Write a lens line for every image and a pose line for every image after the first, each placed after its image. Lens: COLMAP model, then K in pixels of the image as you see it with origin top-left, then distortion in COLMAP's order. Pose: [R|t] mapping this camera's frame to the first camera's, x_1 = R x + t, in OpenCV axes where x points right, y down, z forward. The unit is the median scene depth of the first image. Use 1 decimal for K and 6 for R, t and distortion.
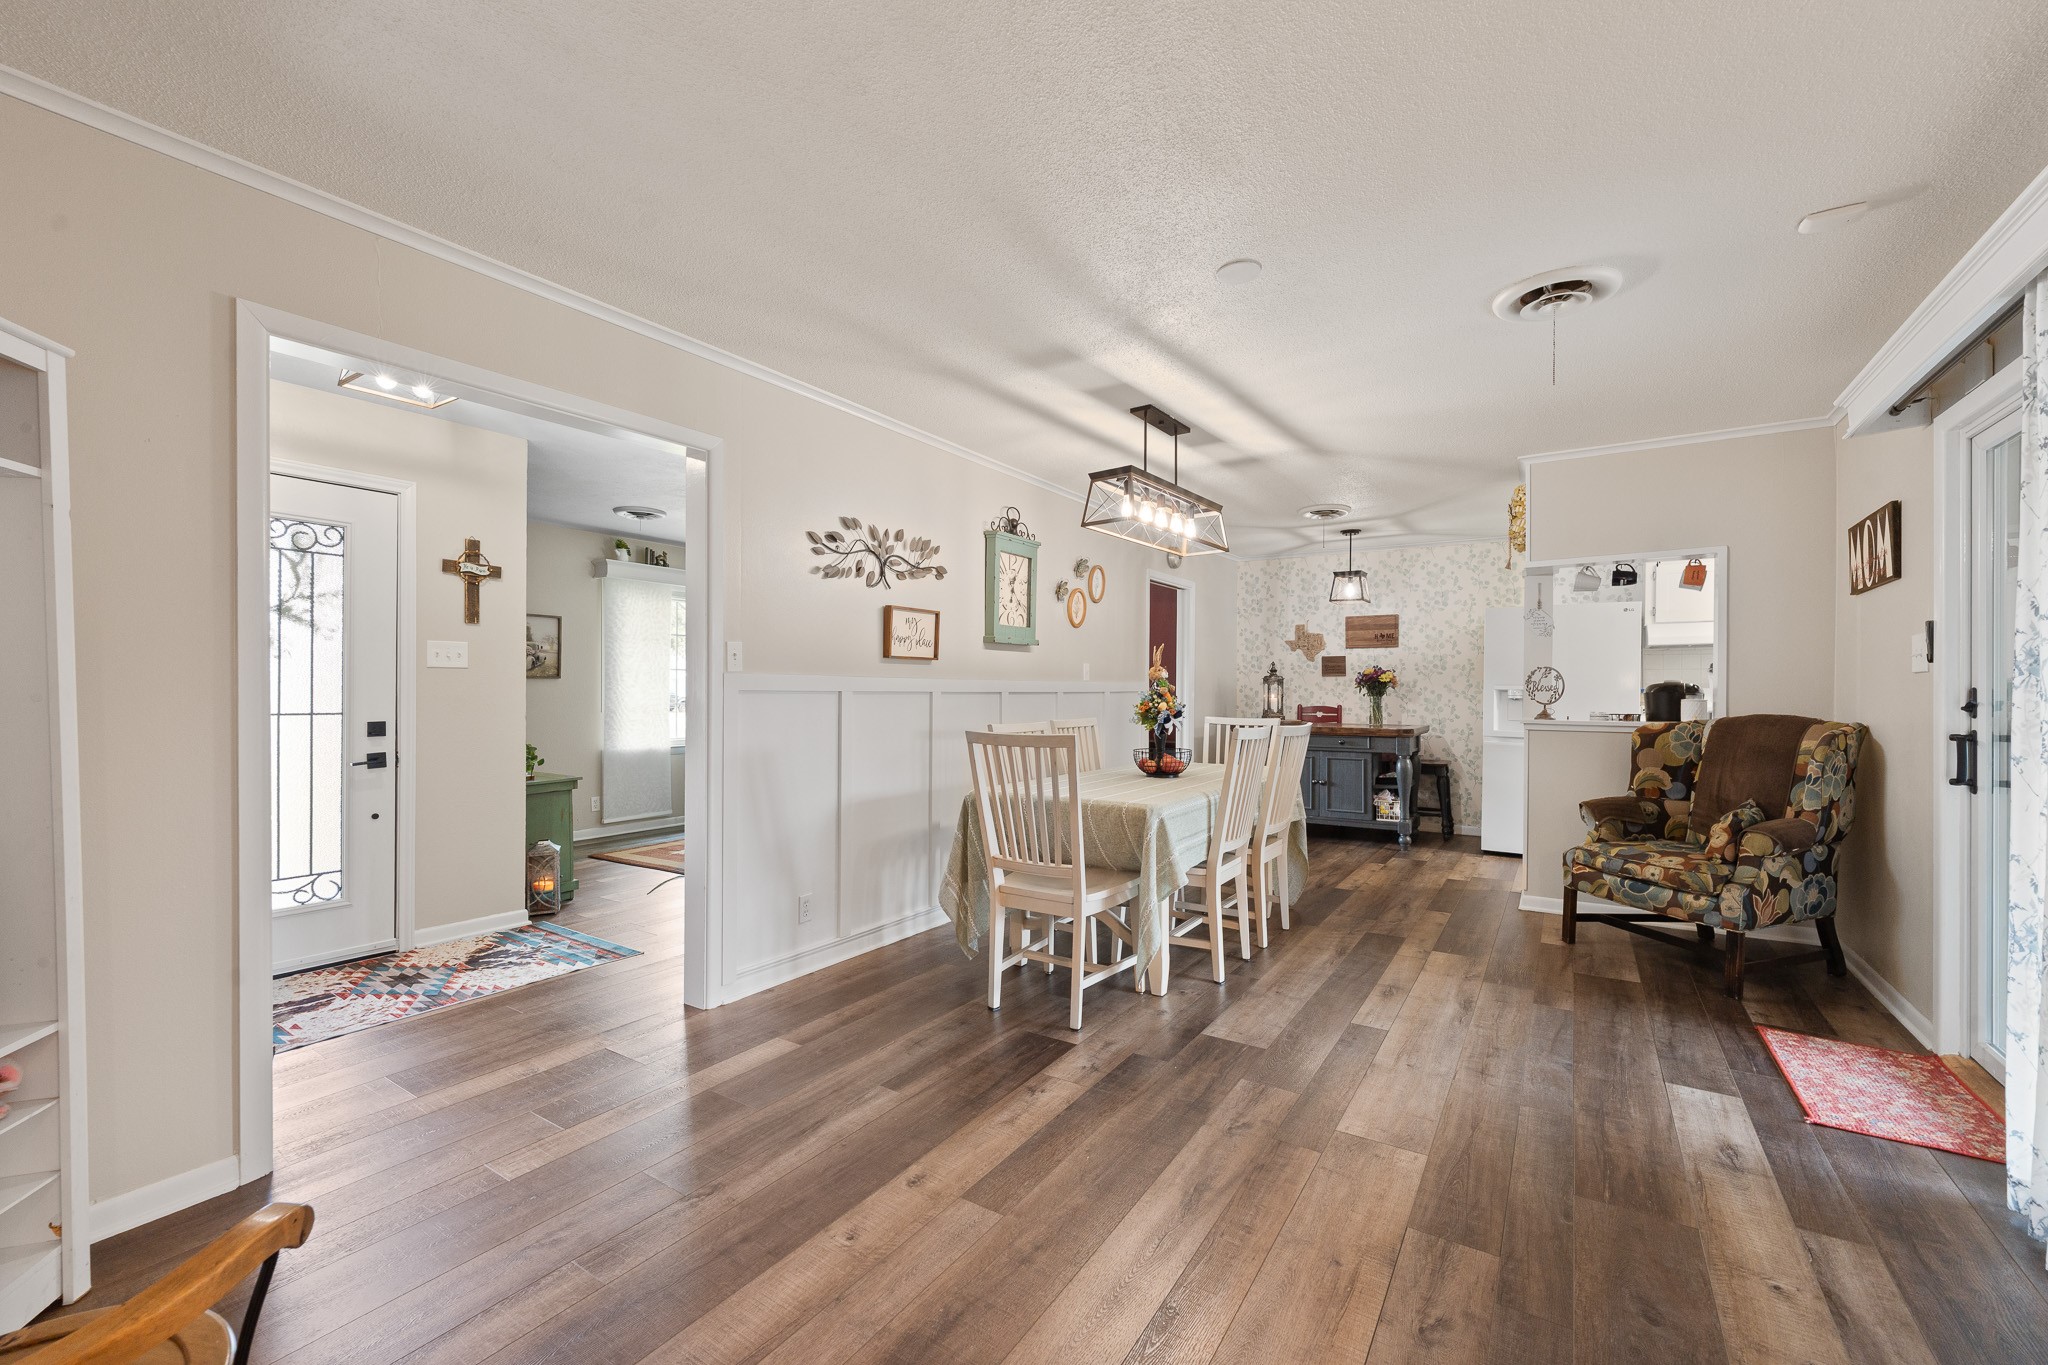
lens RADIAL K [[827.9, 0, 1005.6], [0, 827.9, 690.8], [0, 0, 1]] dist [0.002233, -0.001372]
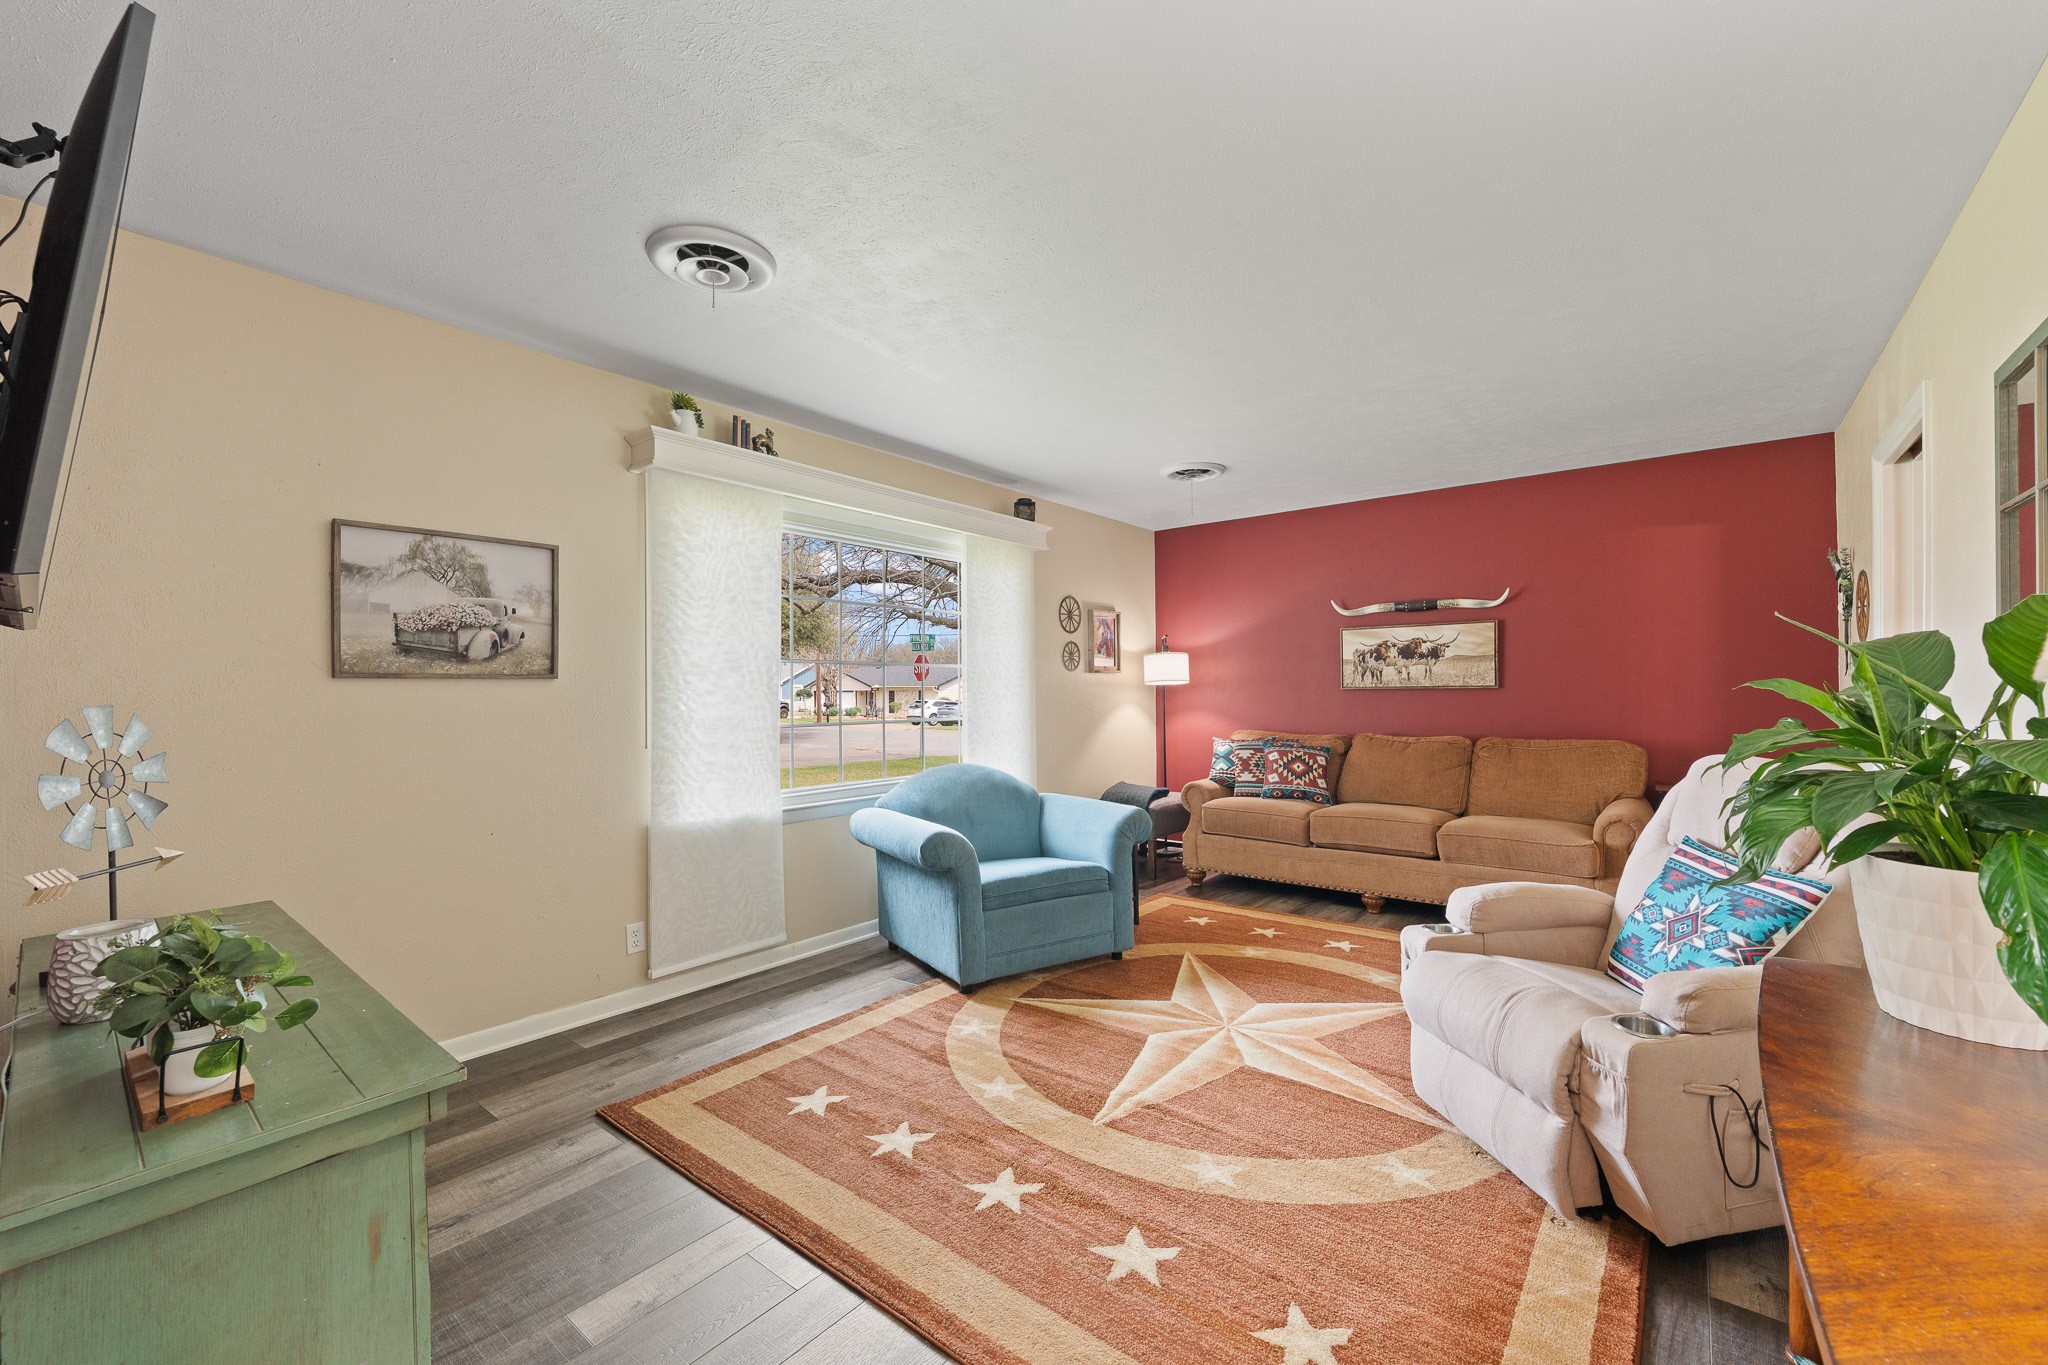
lens RADIAL K [[827.9, 0, 1015.4], [0, 827.9, 690.1], [0, 0, 1]] dist [0.002233, -0.001372]
pose [[0.995077, -0.007881, -0.098793, -0.344419], [0.007485, 0.999962, -0.004377, -0.006502], [0.098824, 0.003616, 0.995098, 0.825383]]
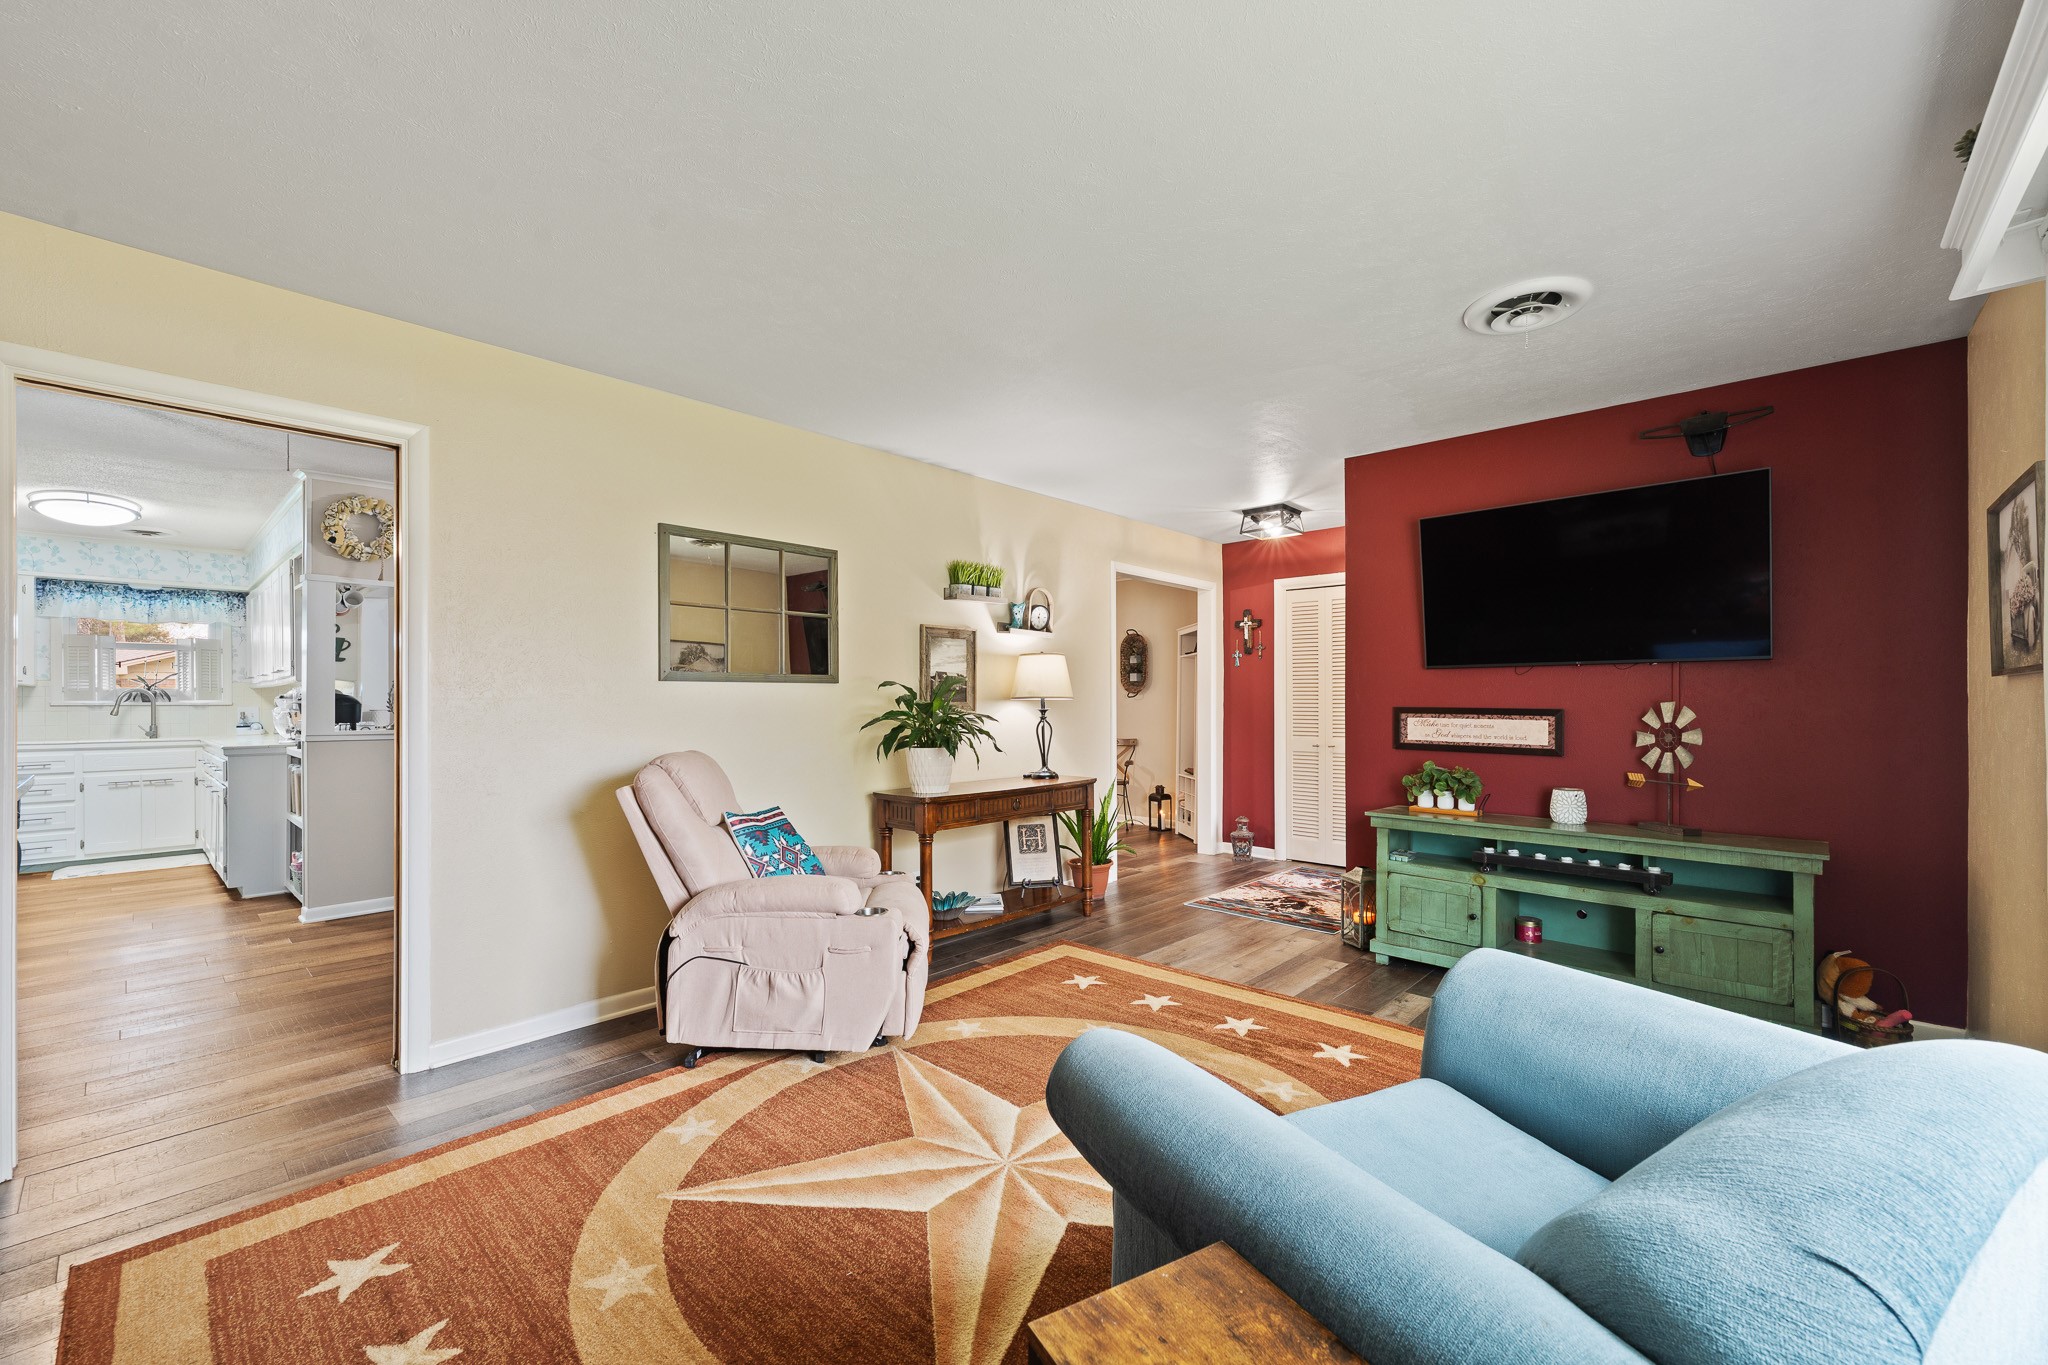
lens RADIAL K [[827.9, 0, 1066.7], [0, 827.9, 698.9], [0, 0, 1]] dist [0.002233, -0.001372]
pose [[-0.993876, -0.000178, 0.110497, -0.330386], [0.000325, 0.999990, 0.004534, -0.009812], [-0.110496, 0.004543, -0.993866, 1.916690]]
